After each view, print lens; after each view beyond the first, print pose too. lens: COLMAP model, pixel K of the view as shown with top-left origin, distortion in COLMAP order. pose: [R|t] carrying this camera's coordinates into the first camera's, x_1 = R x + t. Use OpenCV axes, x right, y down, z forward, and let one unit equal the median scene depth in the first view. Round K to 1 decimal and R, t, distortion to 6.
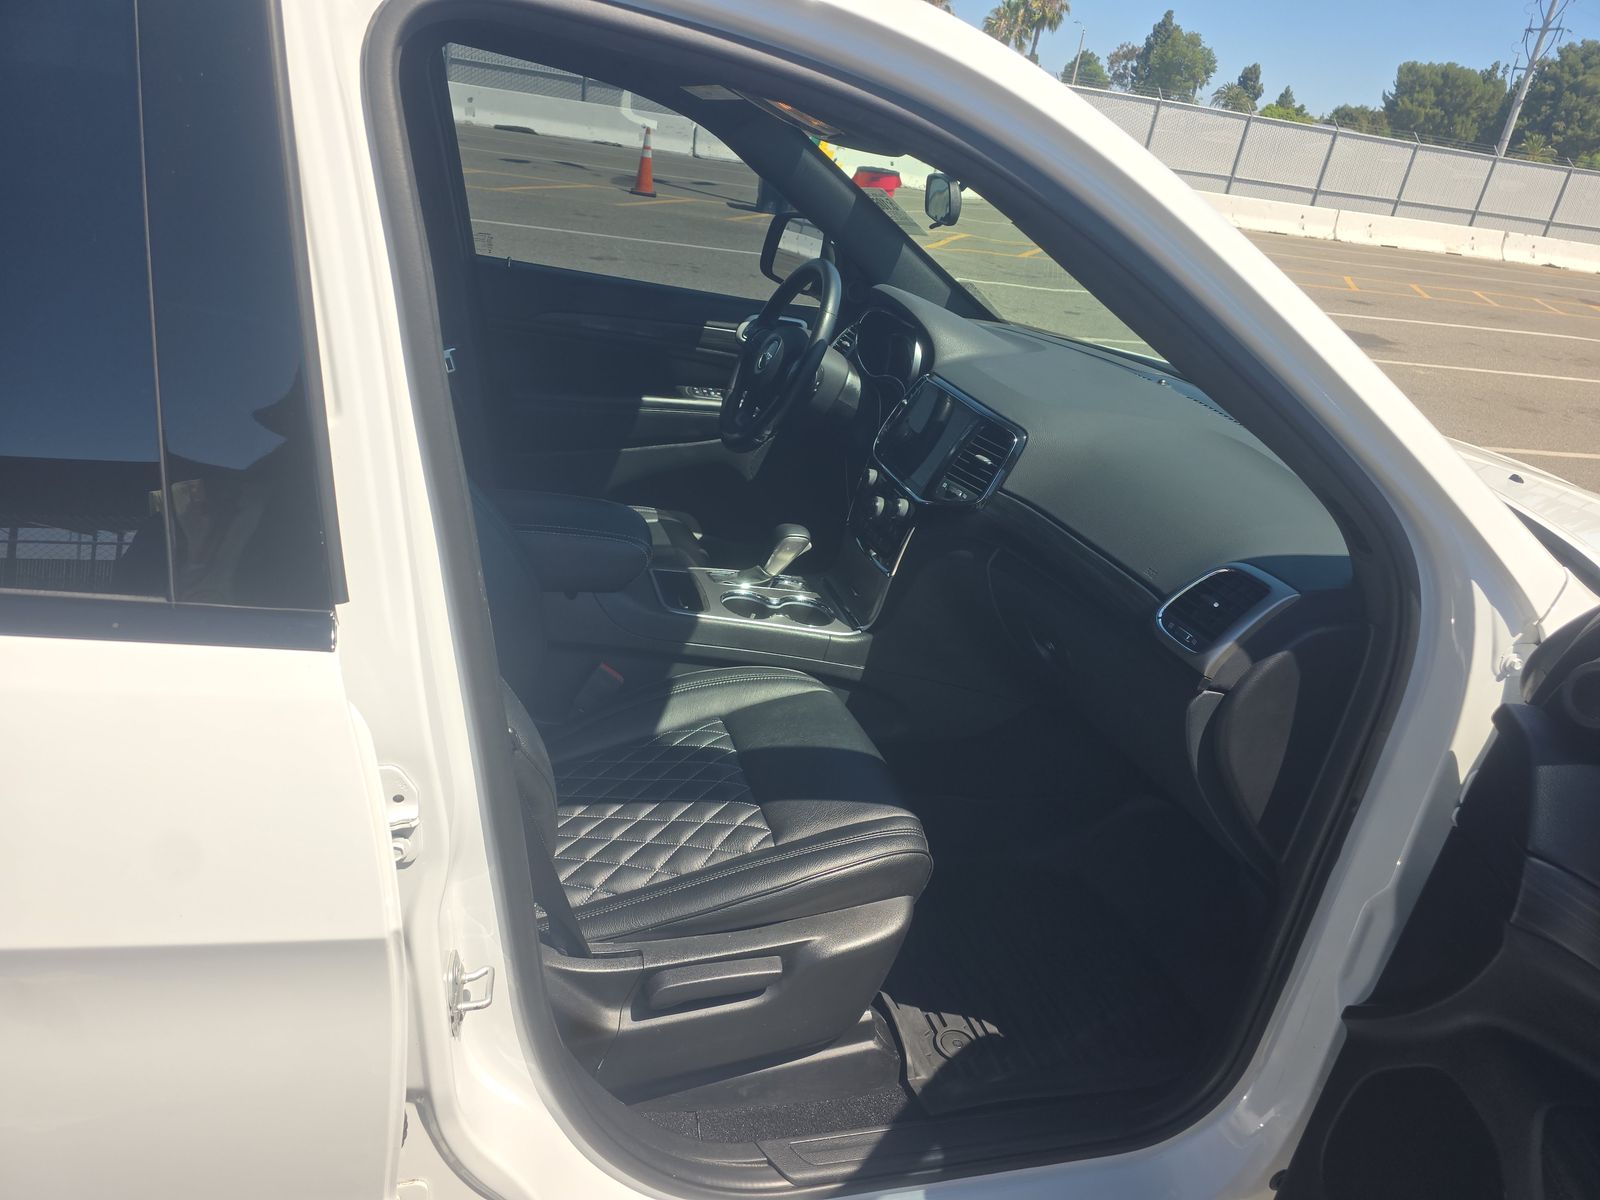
lens RADIAL K [[1074.8, 0, 808.3], [0, 1074.8, 601.5], [0, 0, 1]] dist [0.059682, -0.056329]
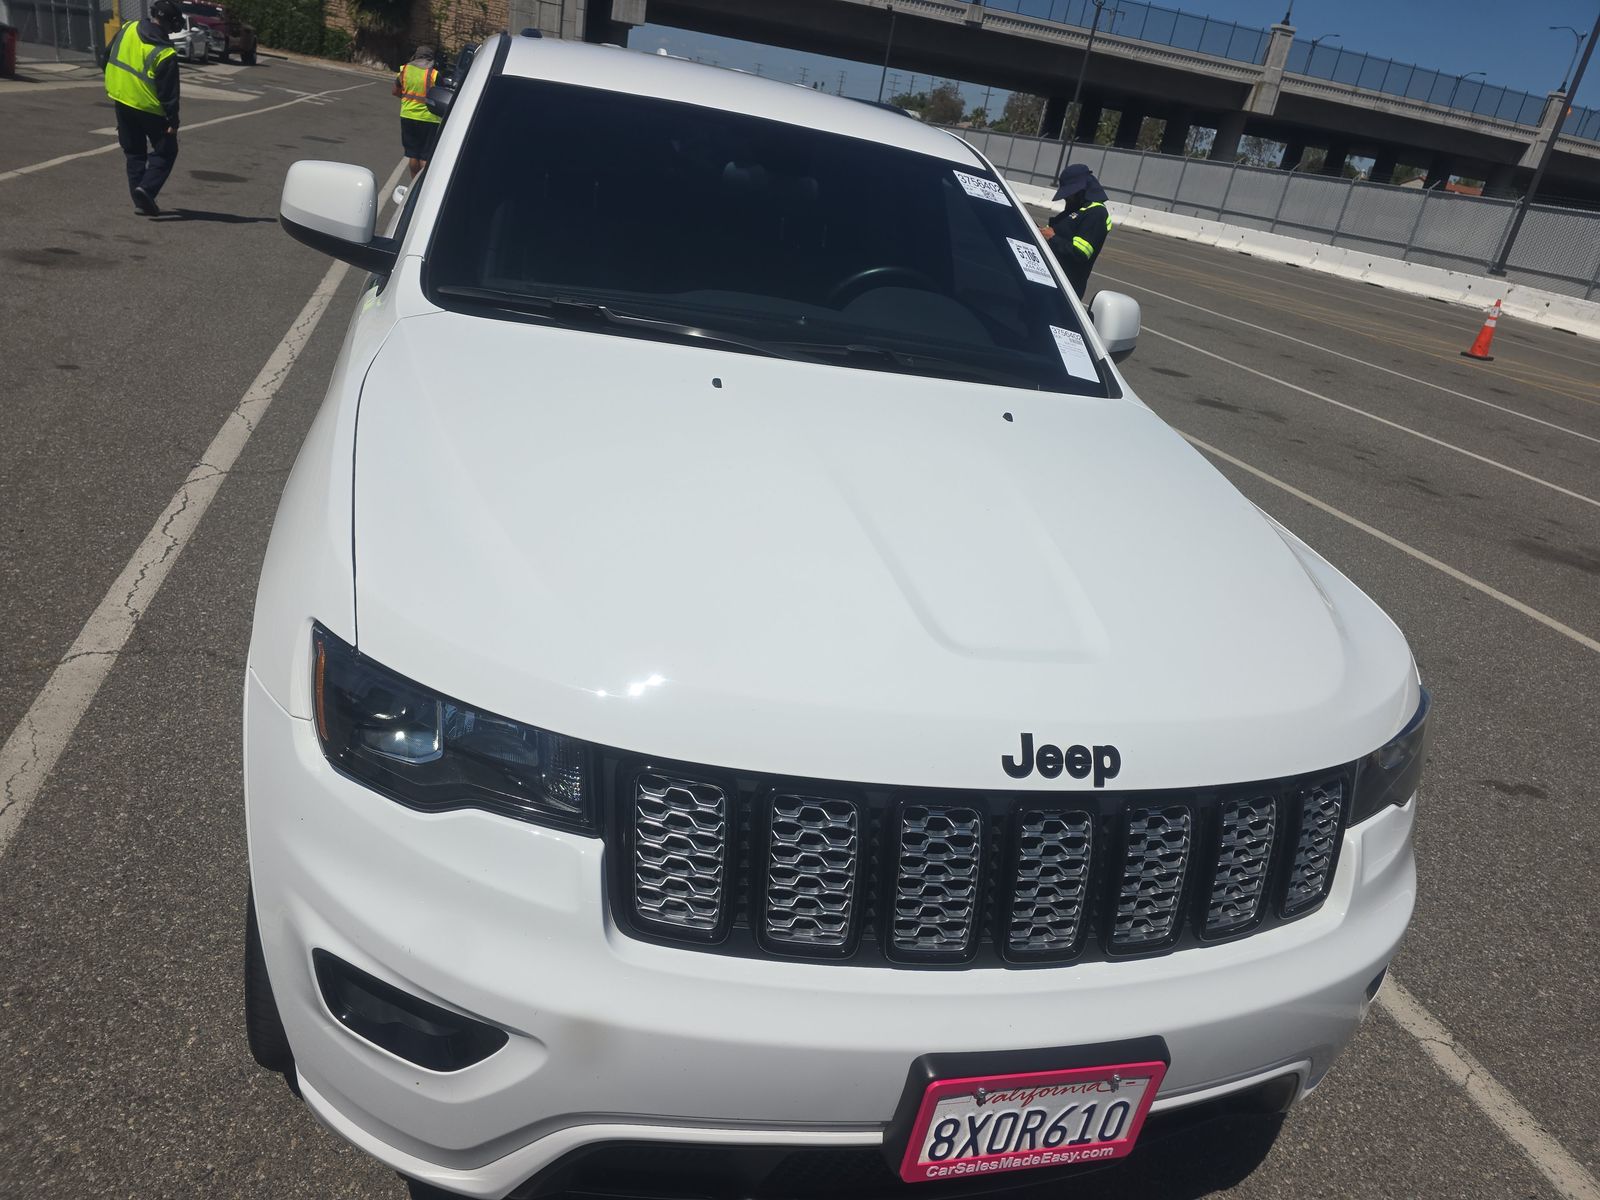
lens RADIAL K [[1074.8, 0, 808.3], [0, 1074.8, 601.5], [0, 0, 1]] dist [0.059682, -0.056329]
pose [[0.029454, 0.274670, -0.961087, 1.549315], [-0.564966, 0.797764, 0.210679, -0.005251], [0.824588, 0.536776, 0.178676, 0.529332]]
